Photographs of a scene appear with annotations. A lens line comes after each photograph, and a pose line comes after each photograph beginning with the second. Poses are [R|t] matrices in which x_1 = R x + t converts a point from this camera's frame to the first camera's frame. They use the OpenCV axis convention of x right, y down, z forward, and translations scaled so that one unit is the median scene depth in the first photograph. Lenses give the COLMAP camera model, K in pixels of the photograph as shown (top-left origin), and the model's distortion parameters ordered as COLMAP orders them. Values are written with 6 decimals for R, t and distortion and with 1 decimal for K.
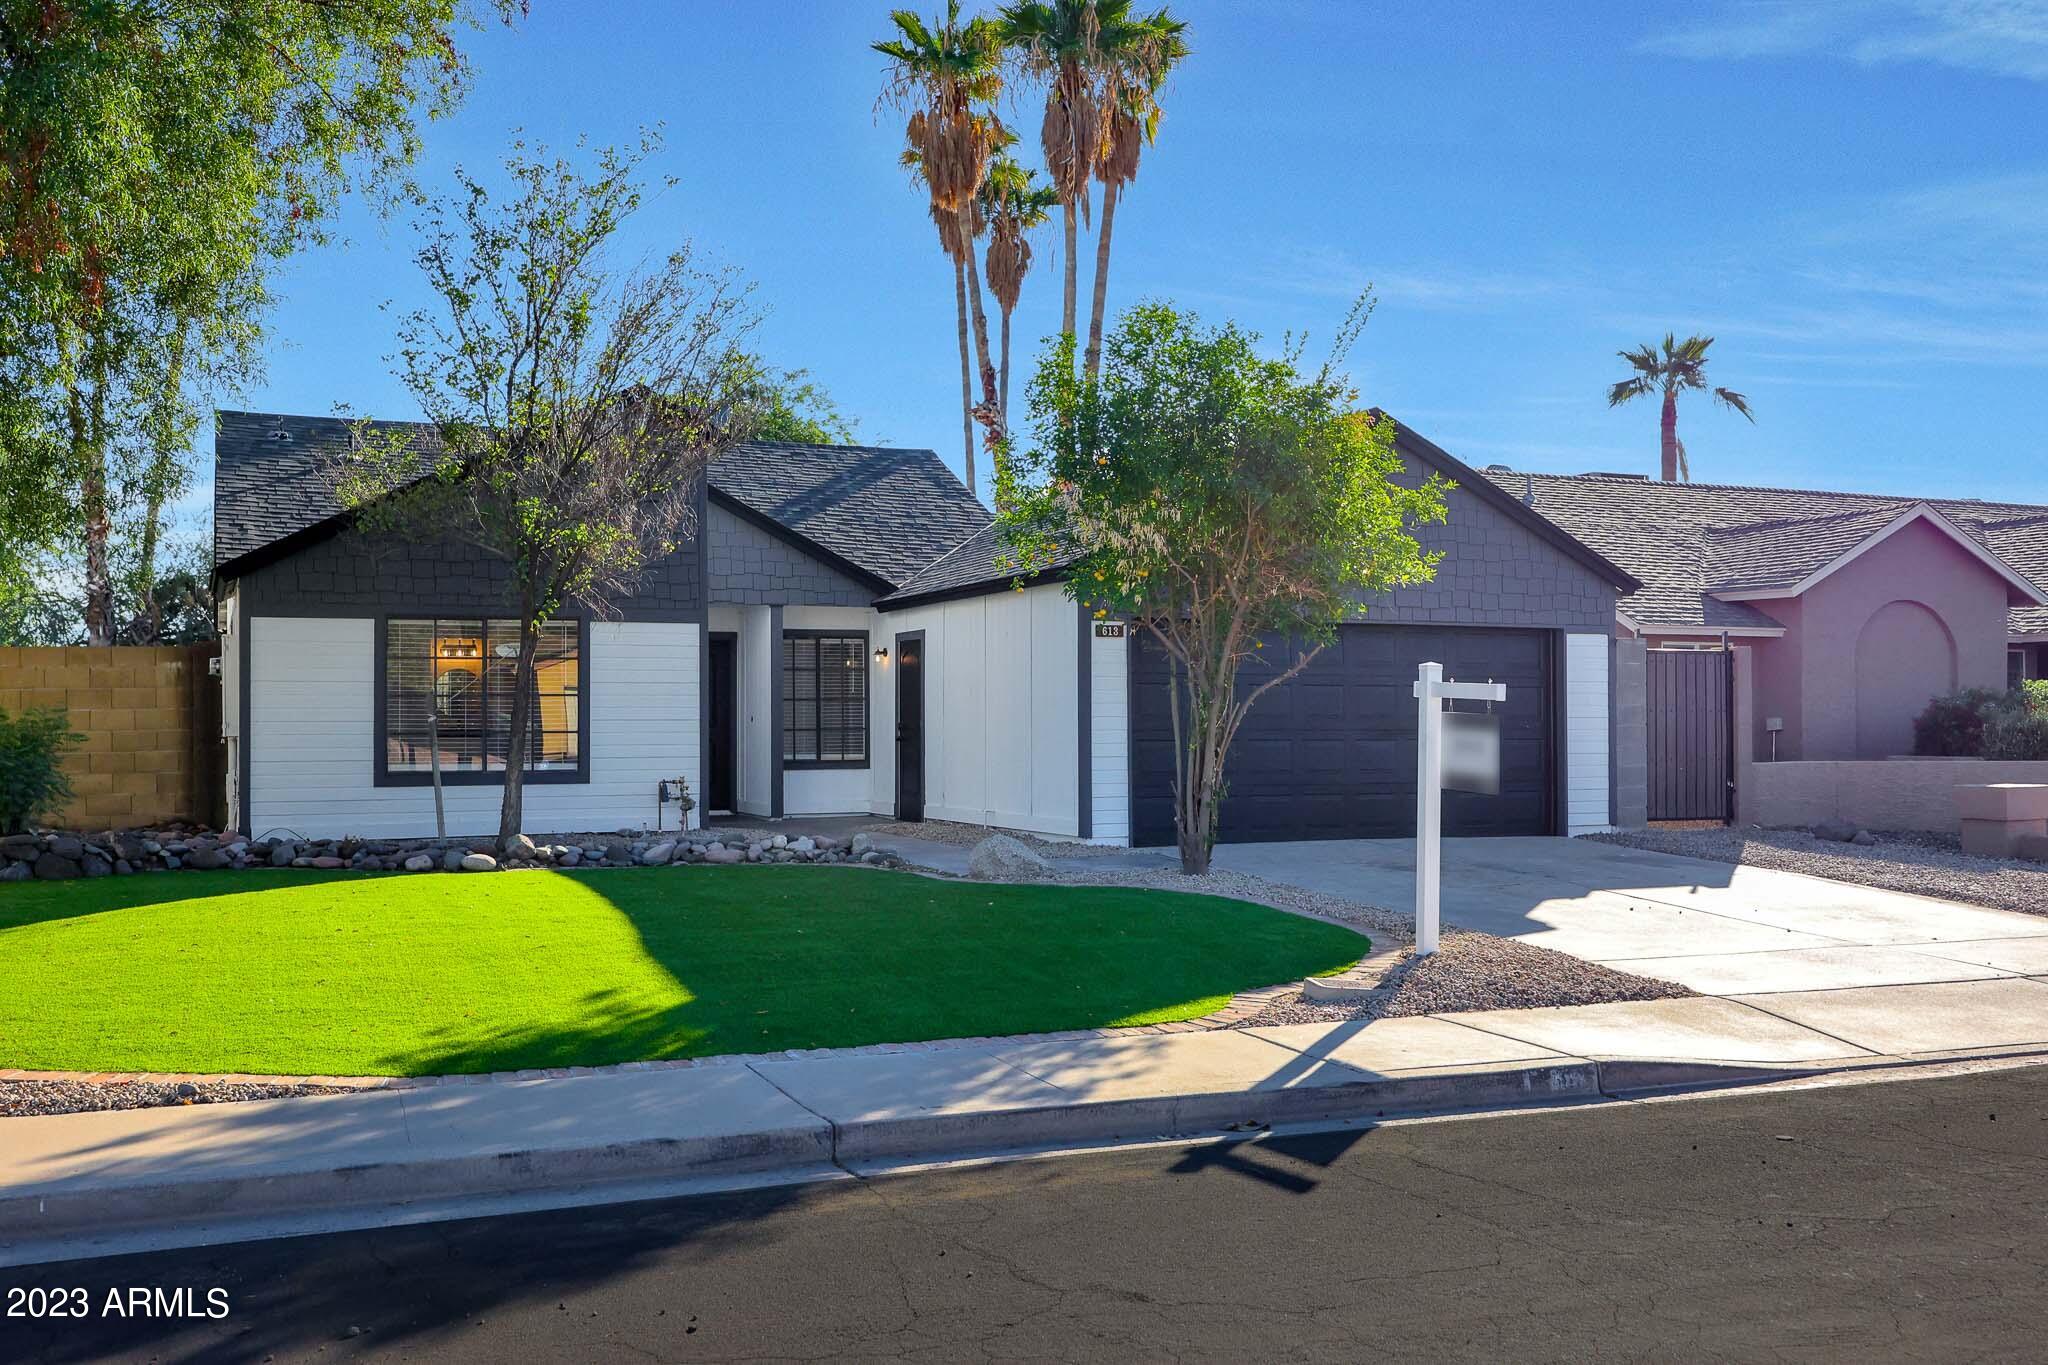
lens RADIAL K [[1990.2, 0, 1021.4], [0, 1990.2, 682.7], [0, 0, 1]] dist [0.031190, 0.015187]
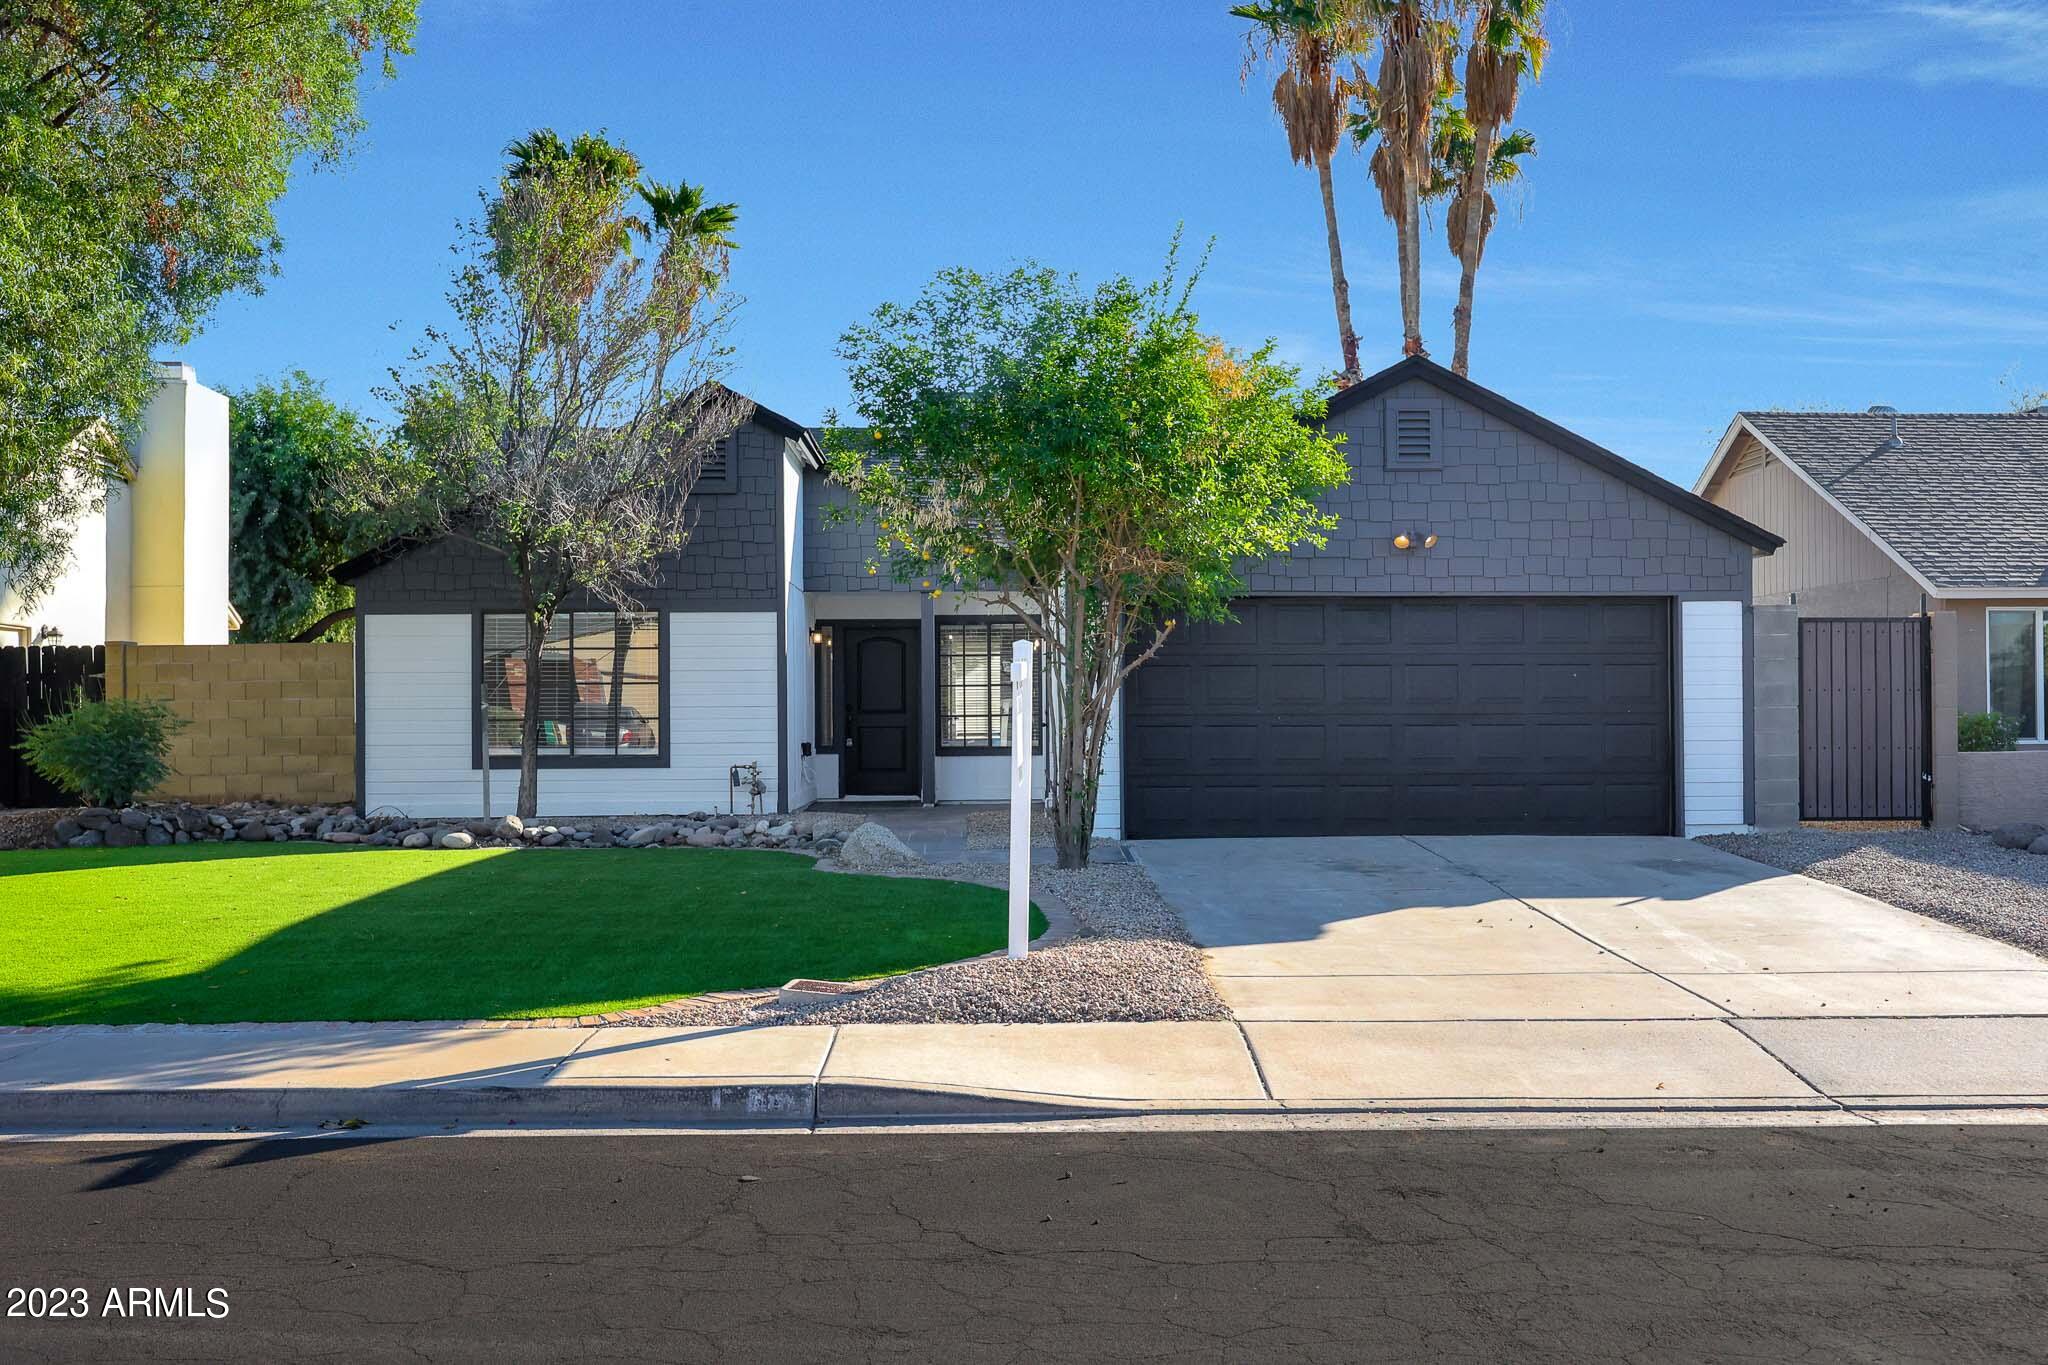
lens RADIAL K [[2003.4, 0, 1026.0], [0, 2003.4, 675.0], [0, 0, 1]] dist [0.000993, 0.006940]
pose [[0.928676, -0.010378, -0.370747, 0.361225], [0.011768, 0.999930, 0.001488, 0.002791], [0.370706, -0.005745, 0.928733, 0.100139]]
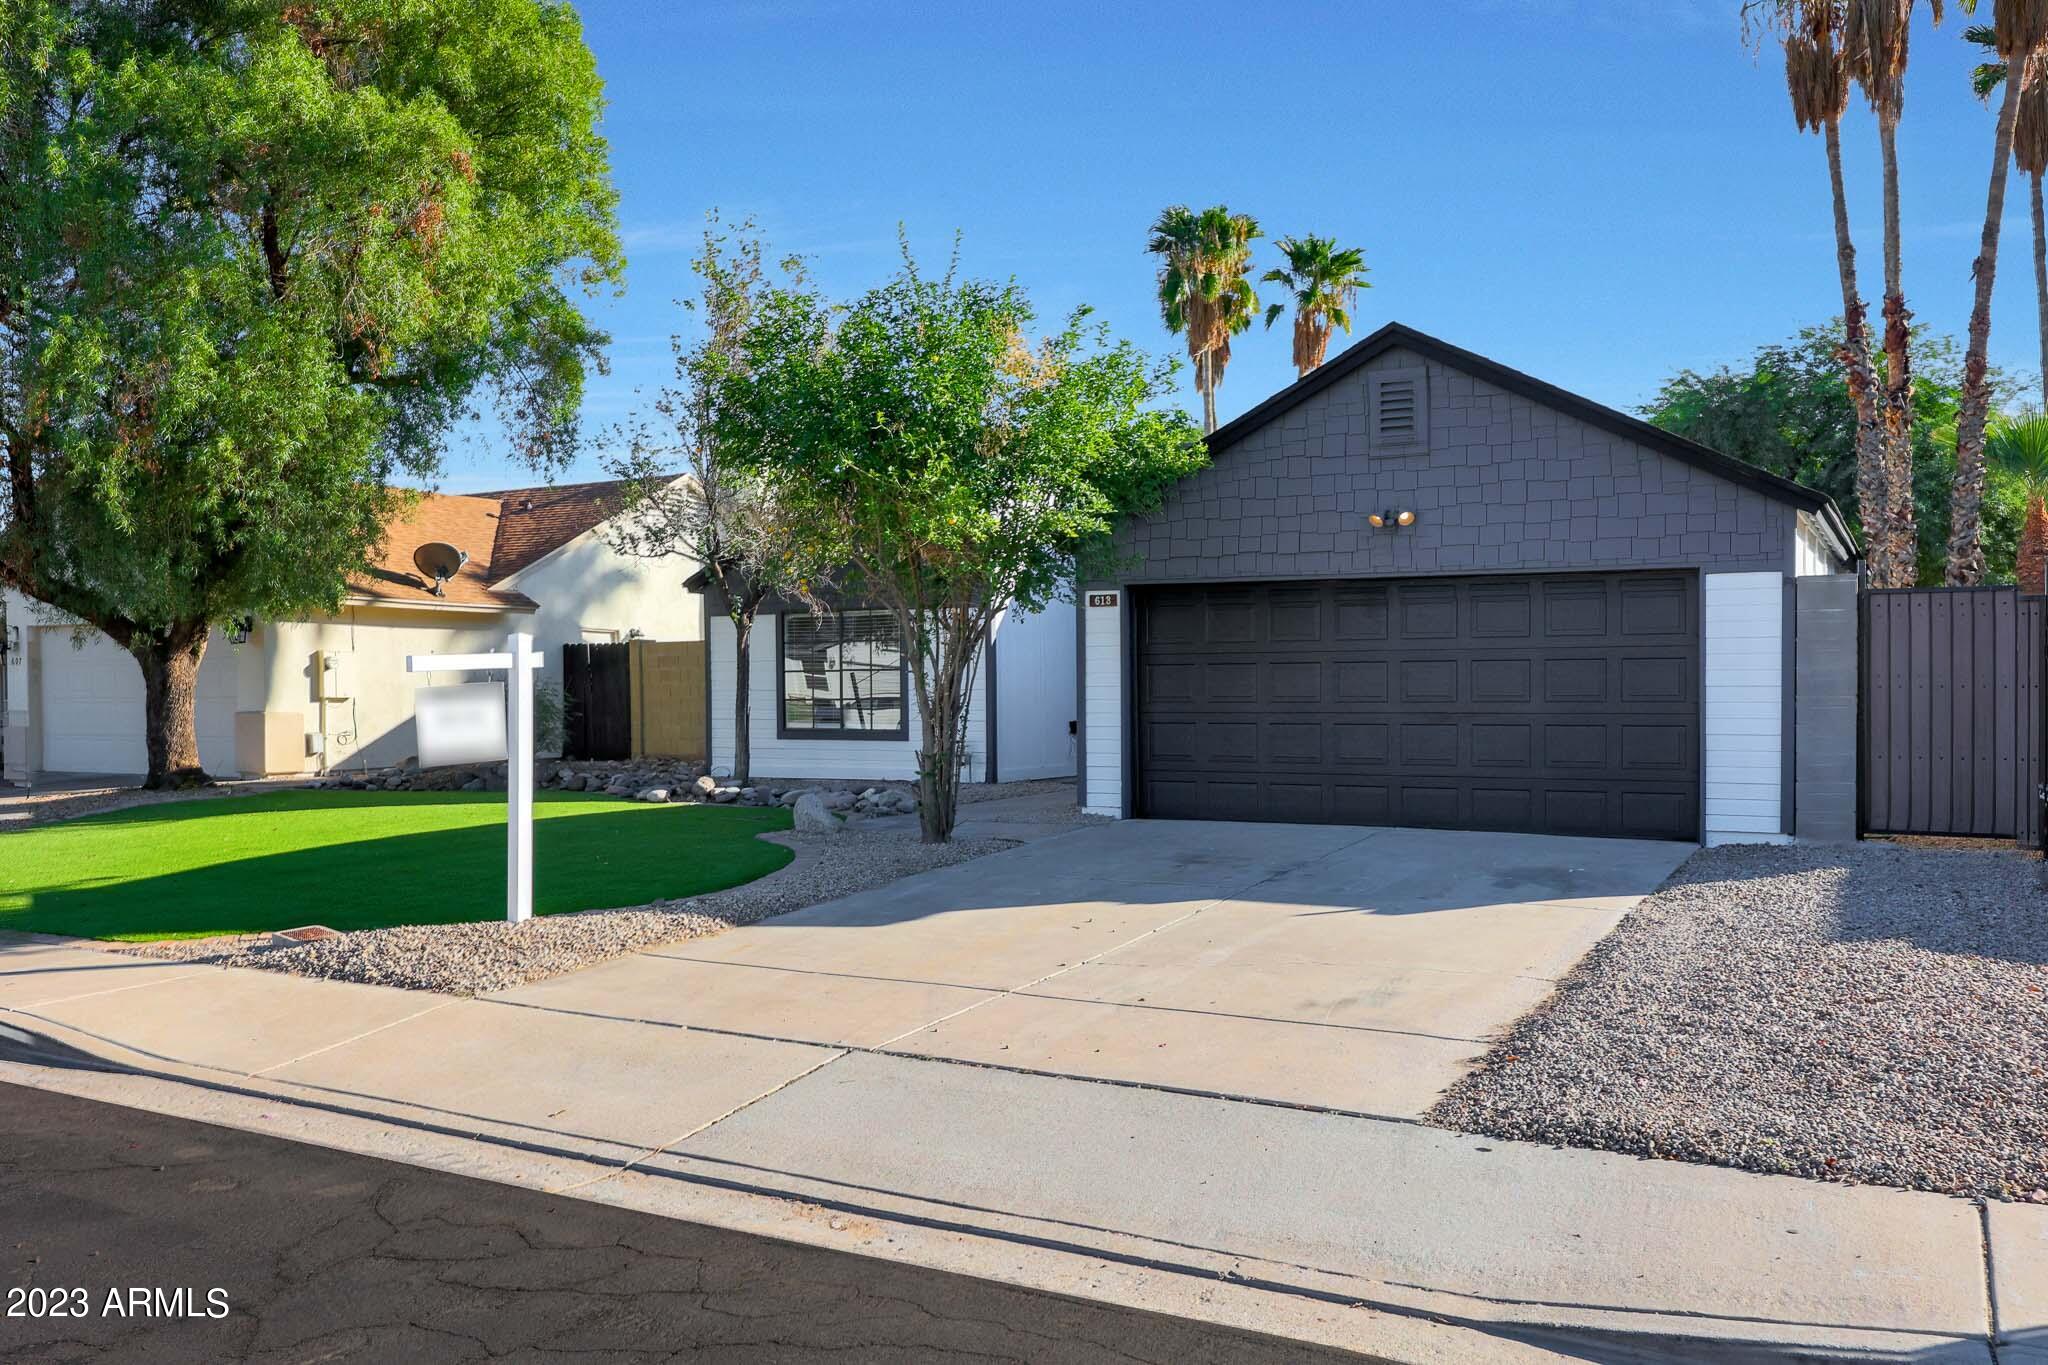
lens RADIAL K [[1637.3, 0, 1024.2], [0, 1637.3, 691.8], [0, 0, 1]] dist [-0.001774, -0.006197]
pose [[0.607056, 0.001522, -0.794658, 0.661882], [0.016480, 0.999759, 0.014505, 0.007127], [0.794488, -0.021902, 0.606884, 0.463394]]
